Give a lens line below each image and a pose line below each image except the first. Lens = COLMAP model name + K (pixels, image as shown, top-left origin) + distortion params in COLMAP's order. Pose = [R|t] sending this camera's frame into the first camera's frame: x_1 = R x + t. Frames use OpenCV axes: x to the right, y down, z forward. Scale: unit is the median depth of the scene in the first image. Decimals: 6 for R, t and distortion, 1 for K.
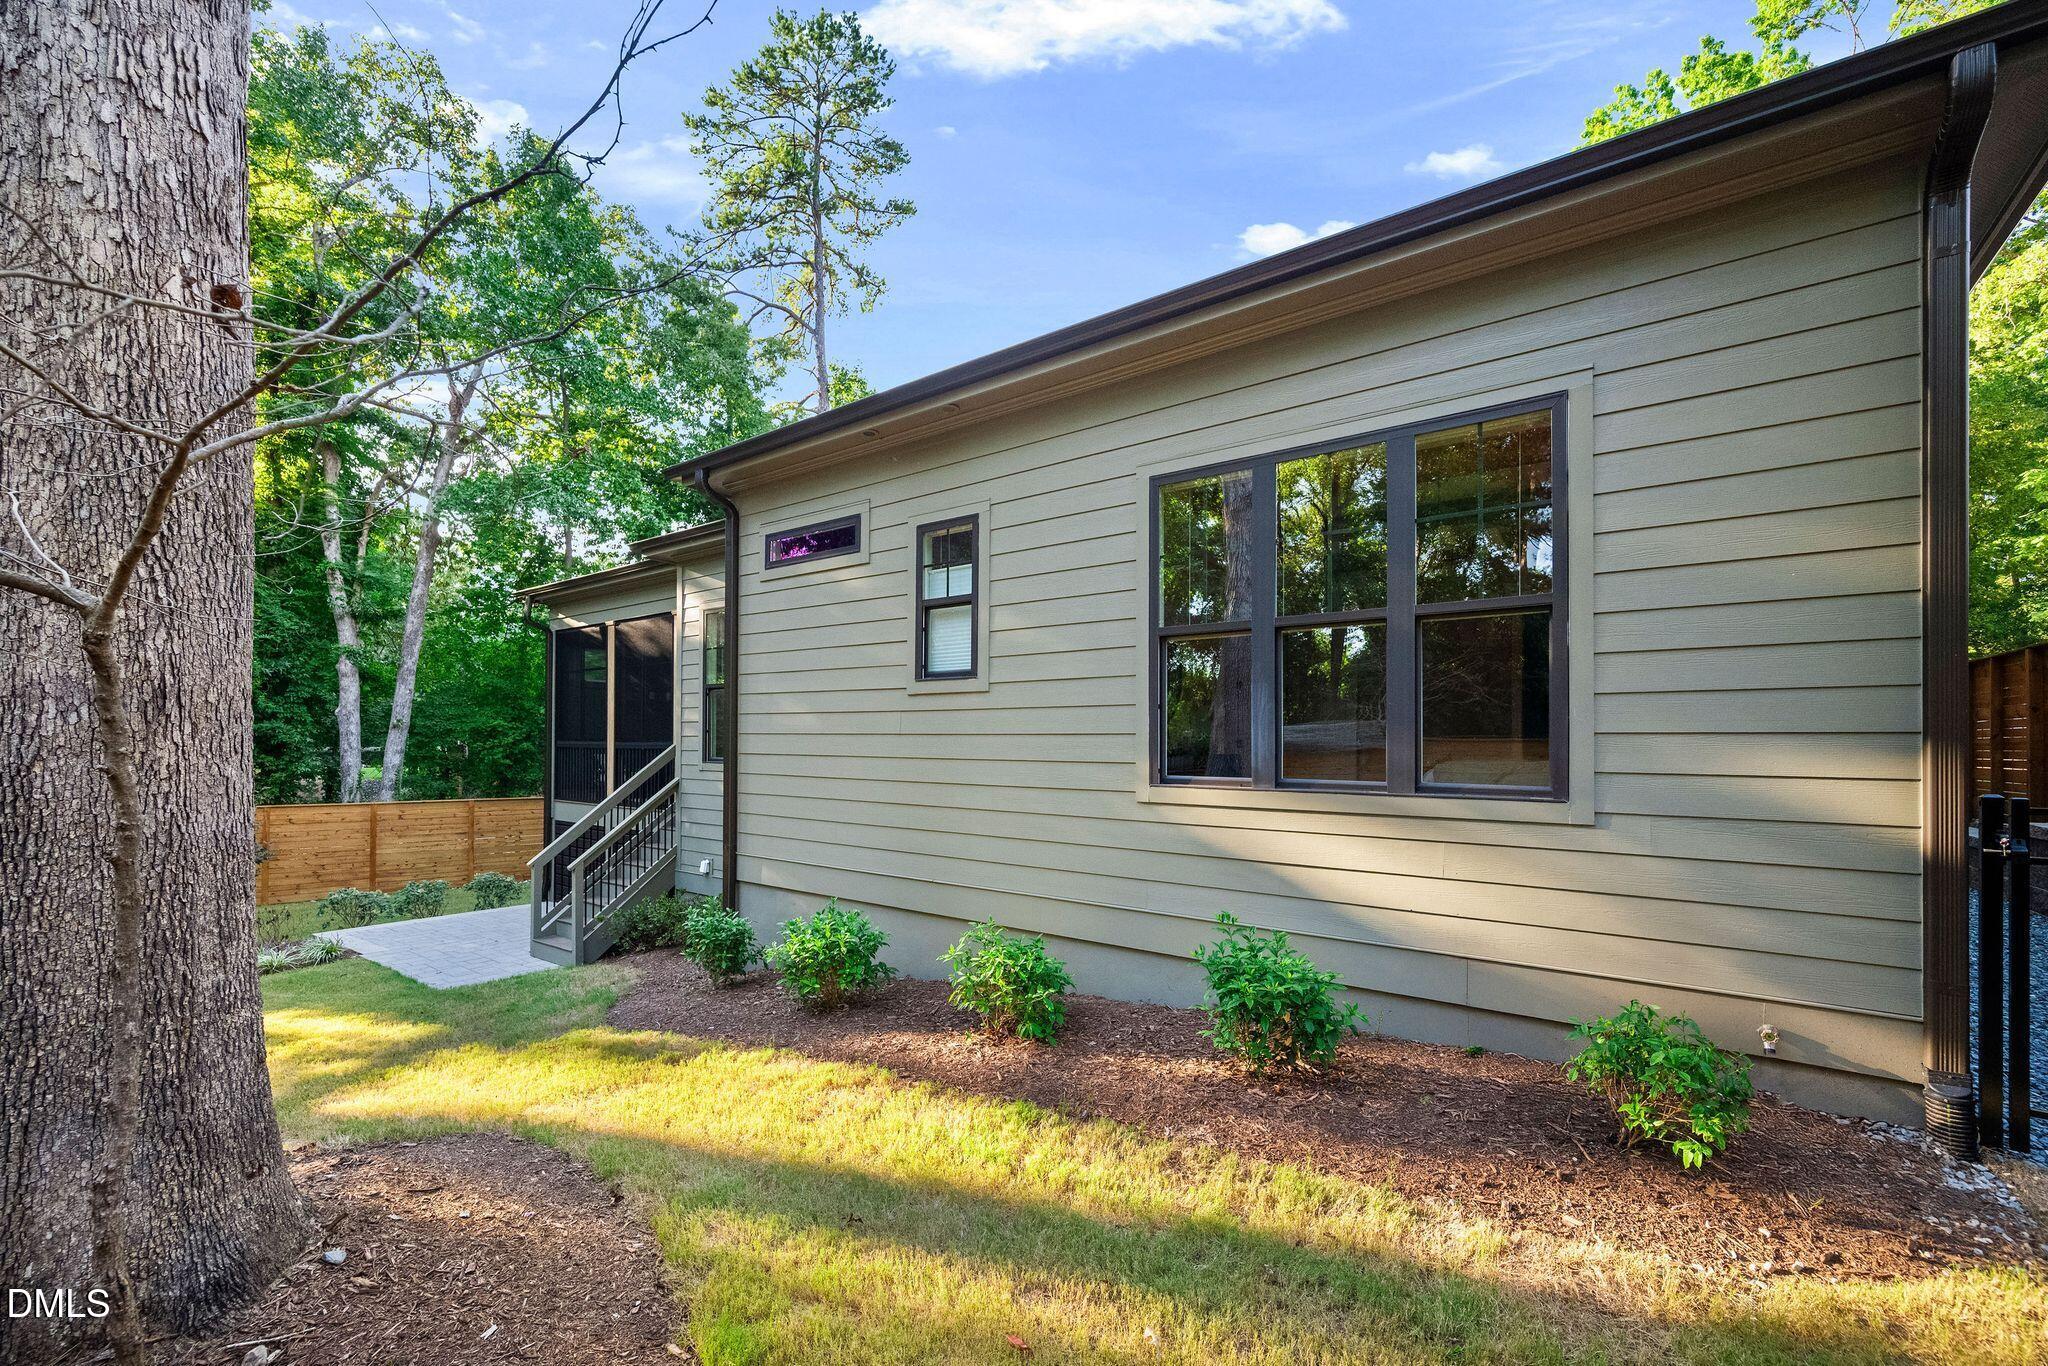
lens RADIAL K [[860.1, 0, 1021.7], [0, 860.1, 738.6], [0, 0, 1]] dist [0.001714, 0.000022]
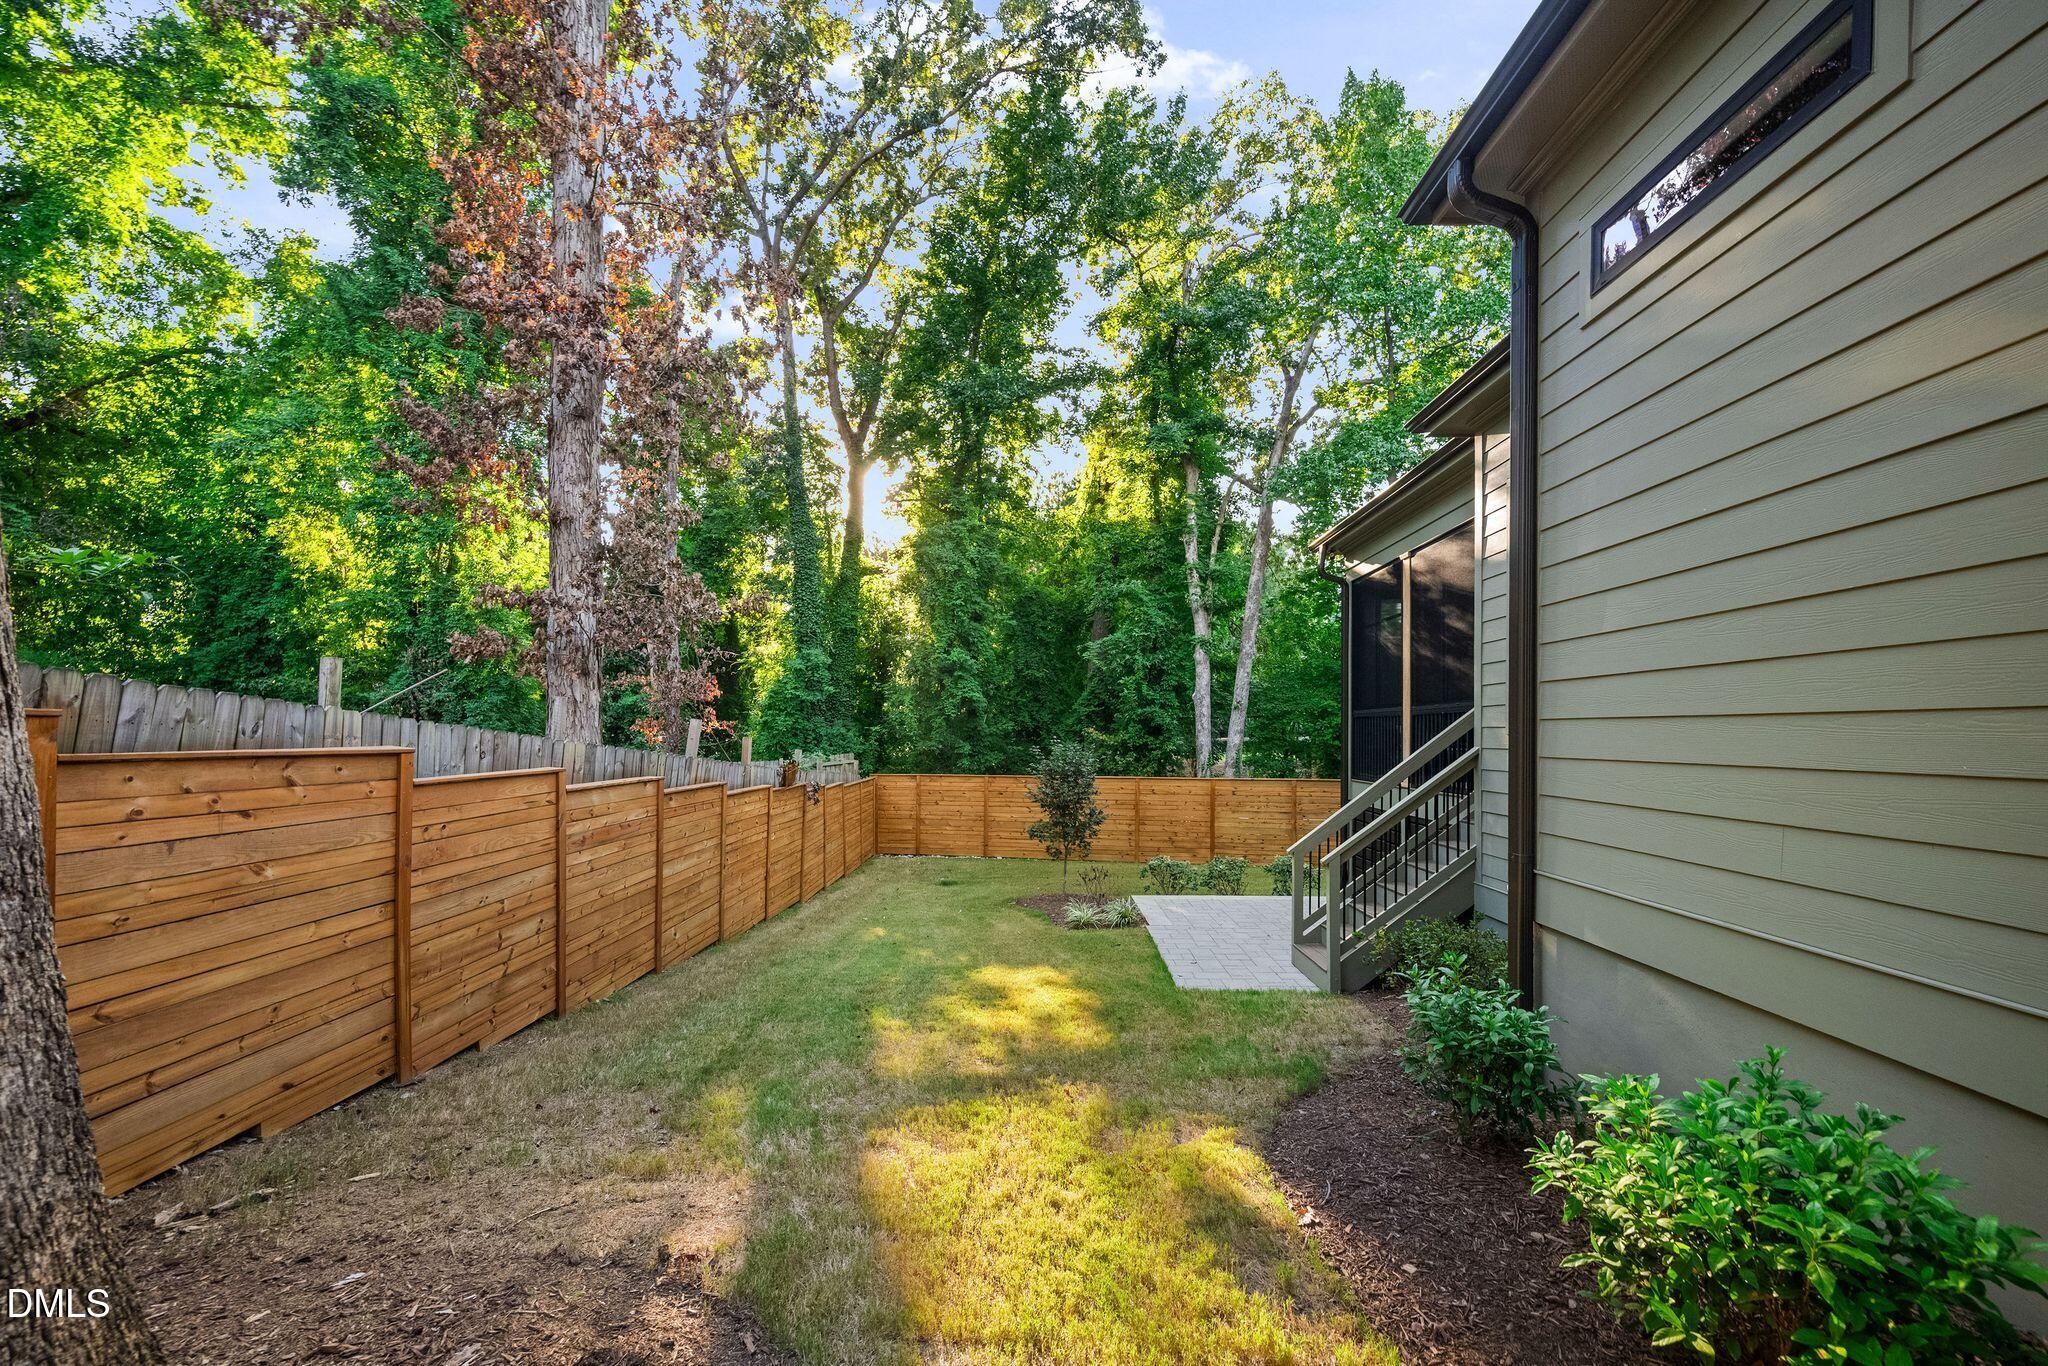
lens RADIAL K [[860.1, 0, 995.8], [0, 860.1, 734.5], [0, 0, 1]] dist [0.001714, 0.000022]
pose [[0.574146, -0.003464, -0.818745, -0.032040], [0.005805, 0.999983, -0.000159, 0.016996], [0.818732, -0.004662, 0.574157, 0.152198]]
